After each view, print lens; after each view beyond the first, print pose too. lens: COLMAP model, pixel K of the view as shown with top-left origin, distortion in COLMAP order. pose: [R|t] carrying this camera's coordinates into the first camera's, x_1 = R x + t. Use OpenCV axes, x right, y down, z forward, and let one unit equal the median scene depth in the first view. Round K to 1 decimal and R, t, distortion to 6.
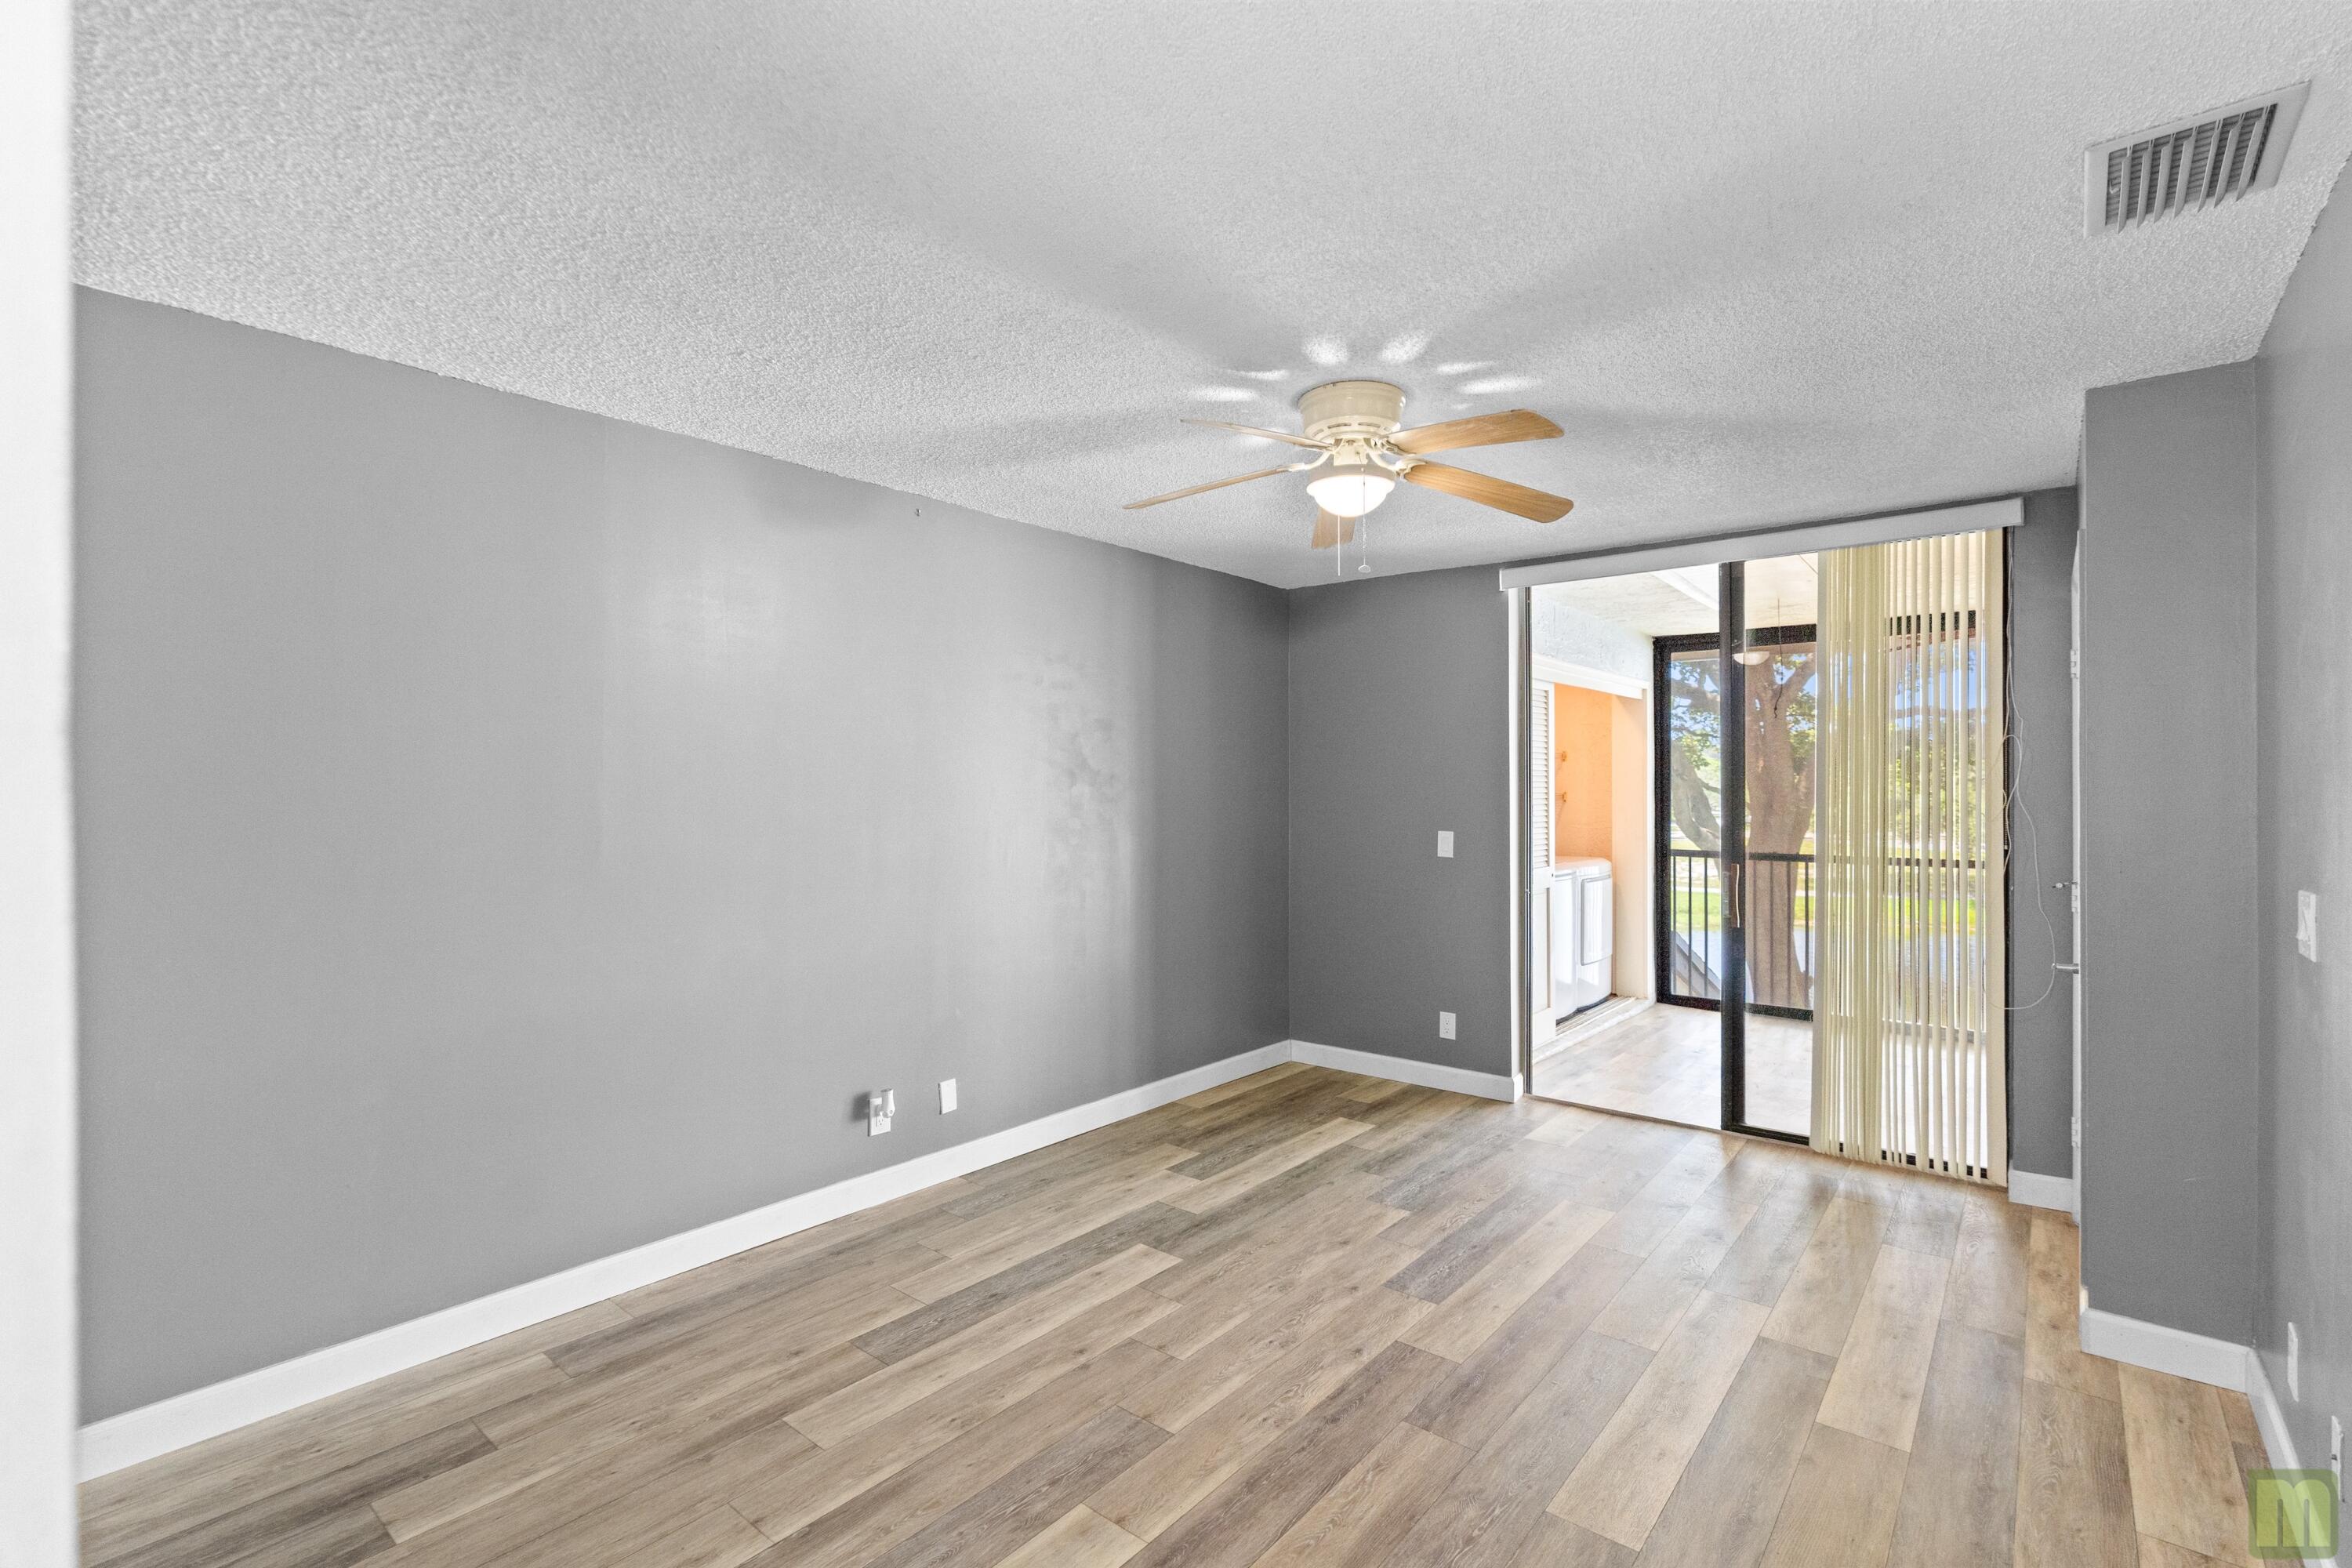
lens RADIAL K [[1061.6, 0, 1176.0], [0, 1061.6, 784.0], [0, 0, 1]] dist [-0.004075, 0.000783]
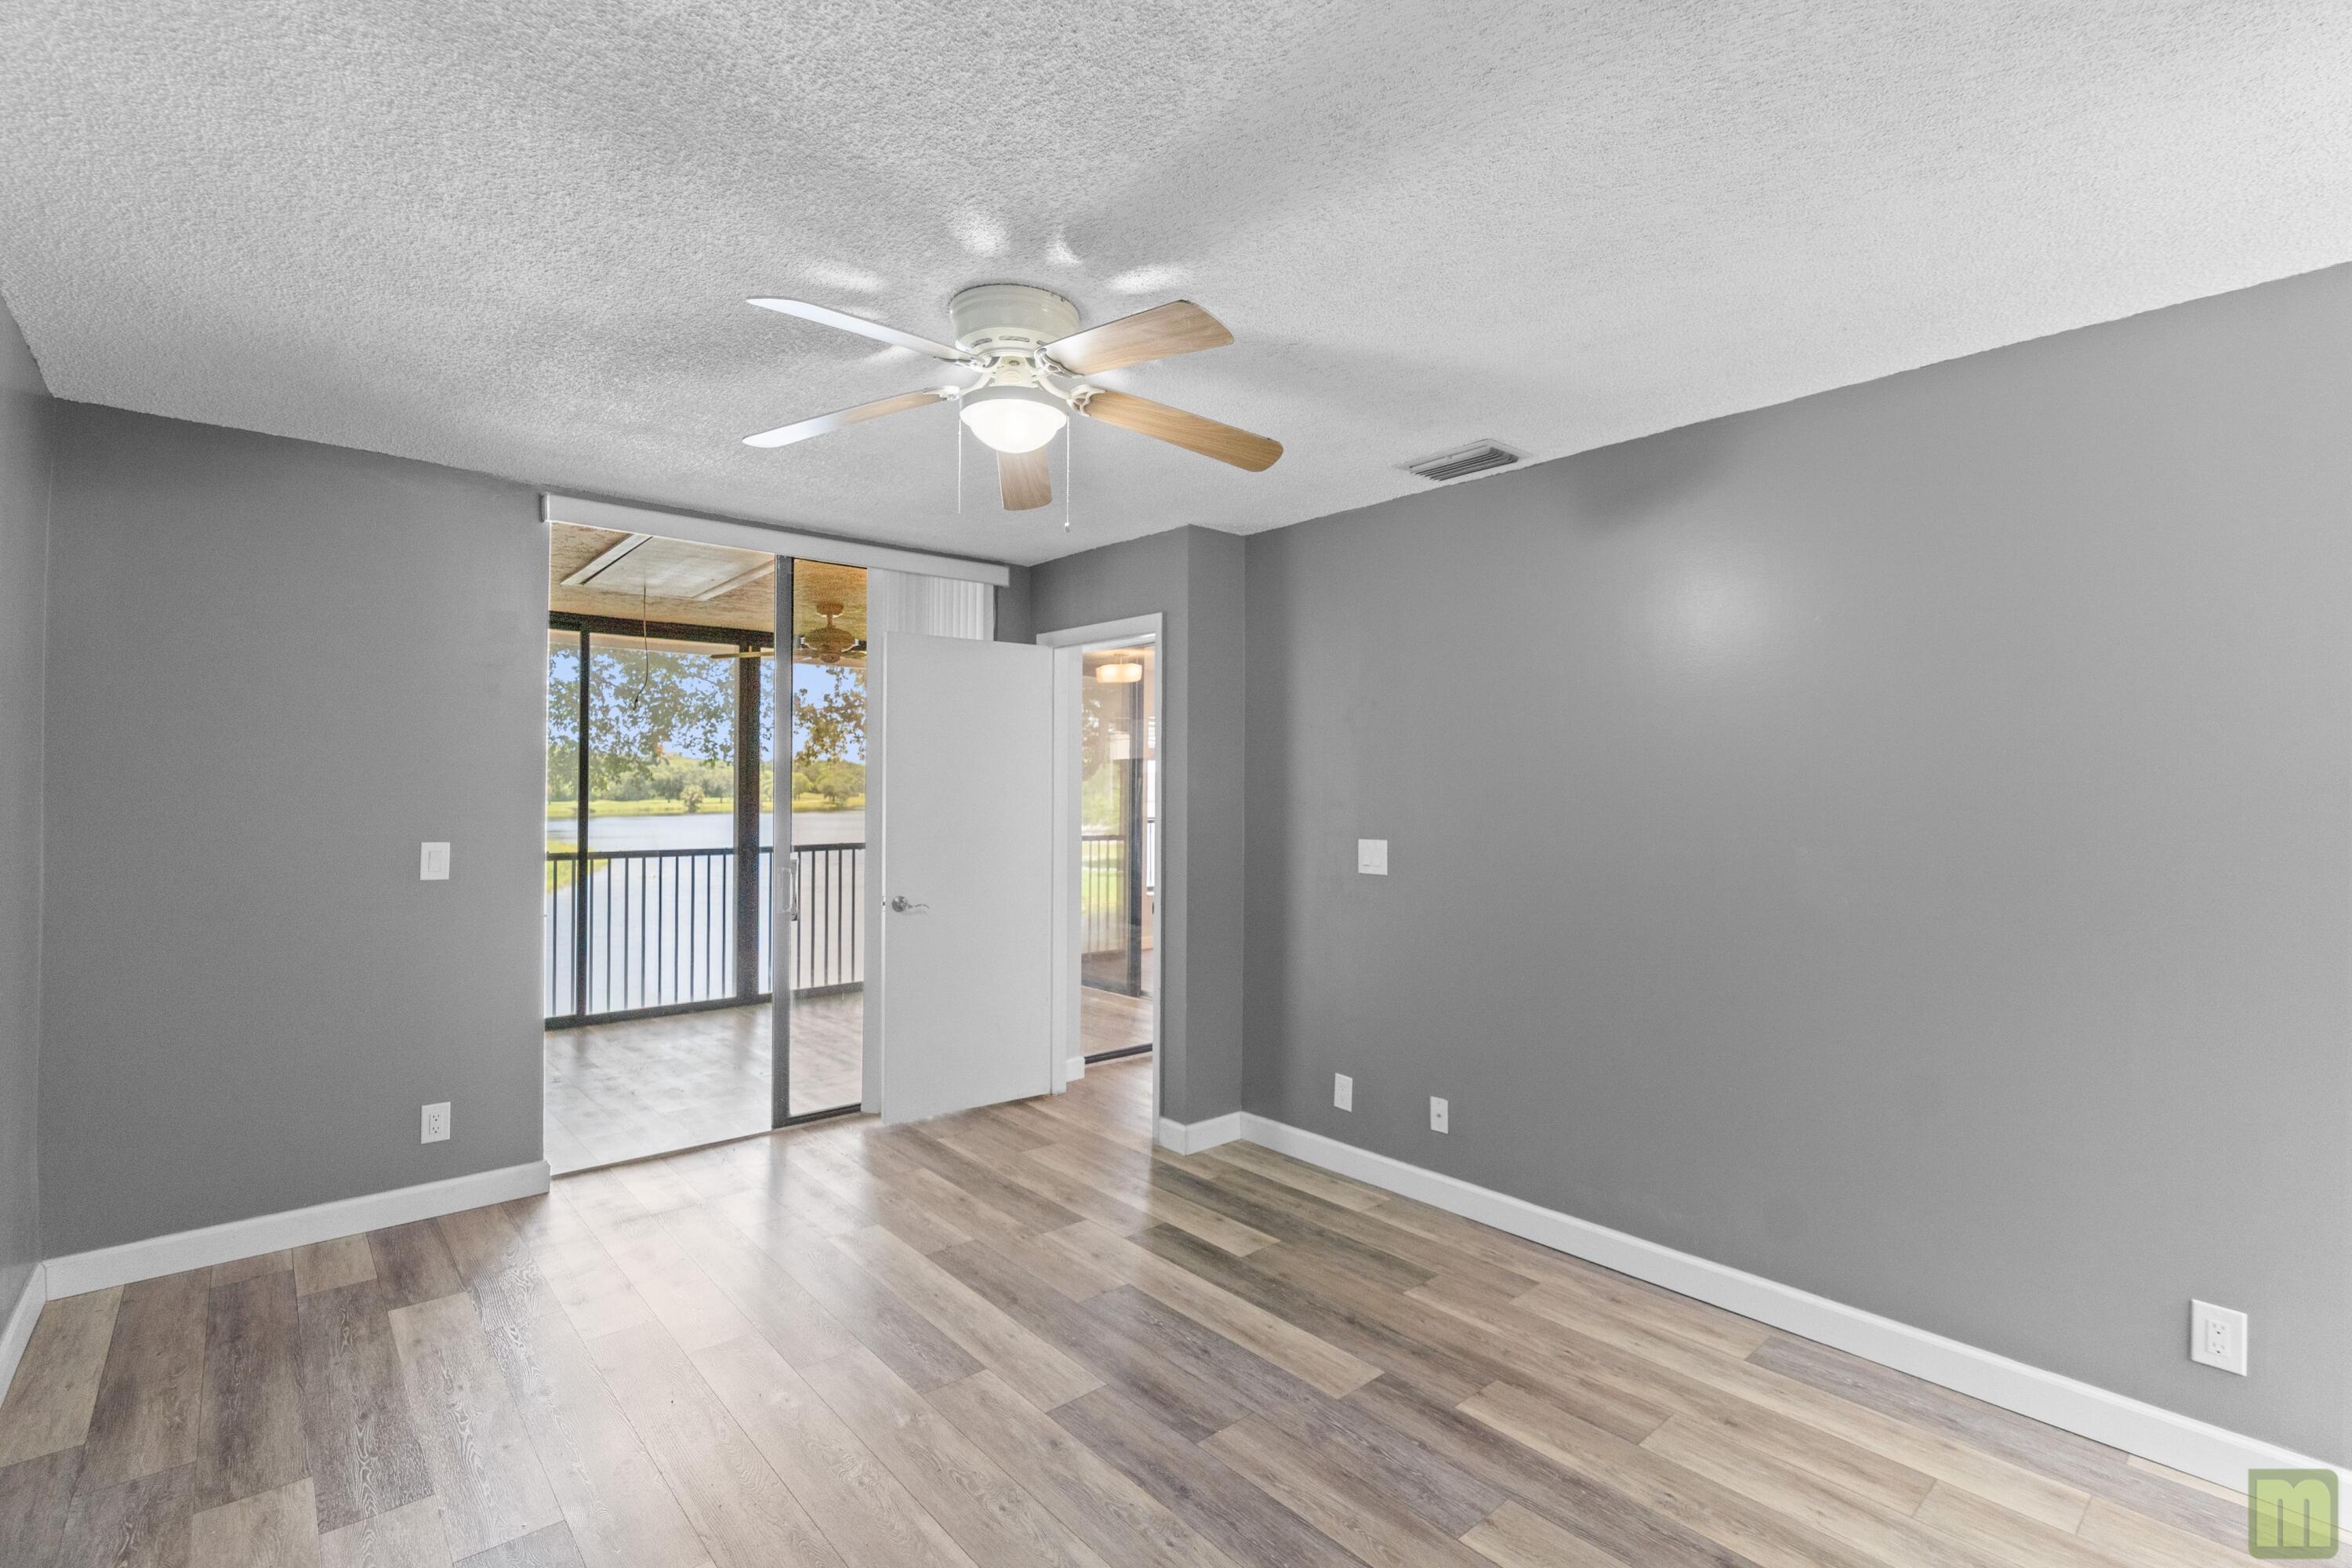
lens RADIAL K [[1061.6, 0, 1176.0], [0, 1061.6, 784.0], [0, 0, 1]] dist [-0.004075, 0.000783]
pose [[0.162302, 0.003197, 0.986736, -0.426218], [-0.009944, 0.999949, -0.001604, 0.002734], [-0.986691, -0.009552, 0.162325, 0.500851]]
